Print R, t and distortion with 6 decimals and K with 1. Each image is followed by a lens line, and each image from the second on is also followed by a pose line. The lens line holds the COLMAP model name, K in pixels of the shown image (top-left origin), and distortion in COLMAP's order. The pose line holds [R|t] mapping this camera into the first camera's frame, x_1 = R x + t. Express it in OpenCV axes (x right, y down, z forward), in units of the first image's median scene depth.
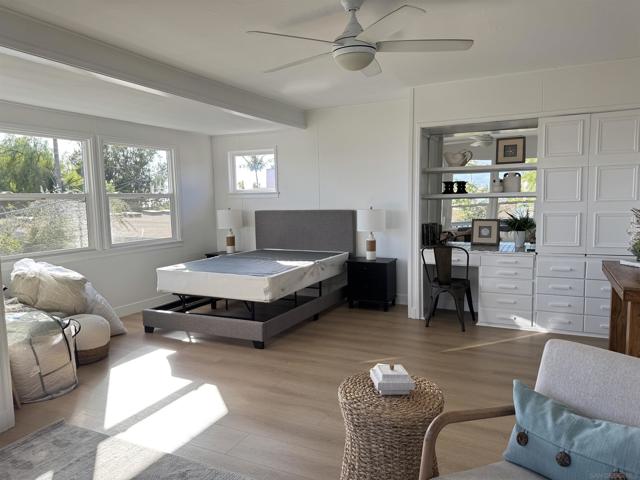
lens RADIAL K [[448.2, 0, 321.3], [0, 448.2, 244.2], [0, 0, 1]] dist [0.105385, -0.140325]
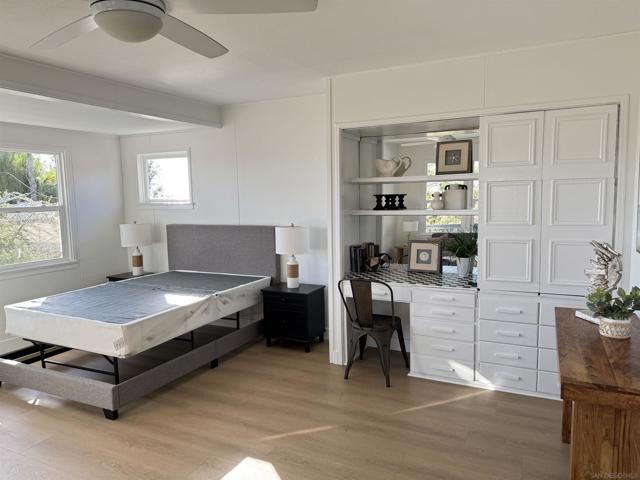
lens RADIAL K [[448.2, 0, 321.3], [0, 448.2, 244.2], [0, 0, 1]] dist [0.105385, -0.140325]
pose [[0.999971, 0.000570, 0.007613, 0.178066], [-0.000613, 0.999984, 0.005542, -0.056676], [-0.007610, -0.005547, 0.999956, 0.200100]]
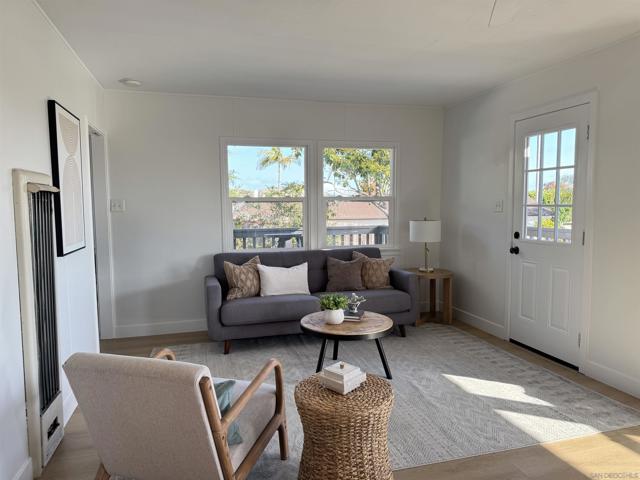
lens RADIAL K [[448.2, 0, 321.3], [0, 448.2, 244.2], [0, 0, 1]] dist [0.105385, -0.140325]
pose [[-0.741542, 0.086594, -0.665295, 0.353730], [-0.043650, 0.983307, 0.176639, -0.080189], [0.669485, 0.160026, -0.725384, 0.682176]]
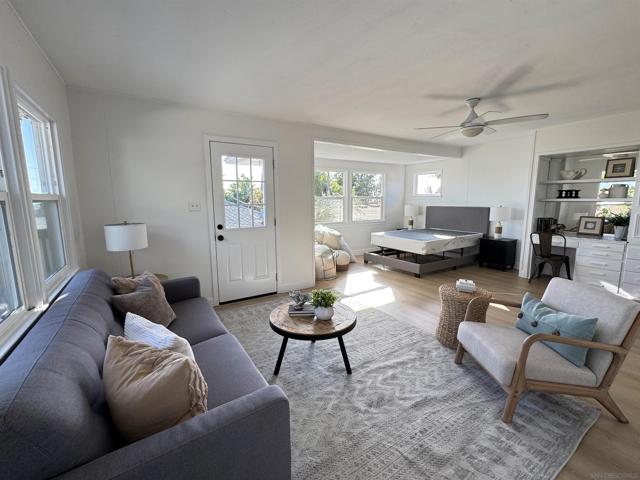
lens RADIAL K [[280.8, 0, 320.0], [0, 280.8, 240.0], [0, 0, 1]] dist [-0.000539, -0.000532]
pose [[0.854462, 0.086744, -0.512221, 0.093616], [-0.060711, 0.995879, 0.067377, 0.011238], [0.515955, -0.026474, 0.856207, -0.214190]]
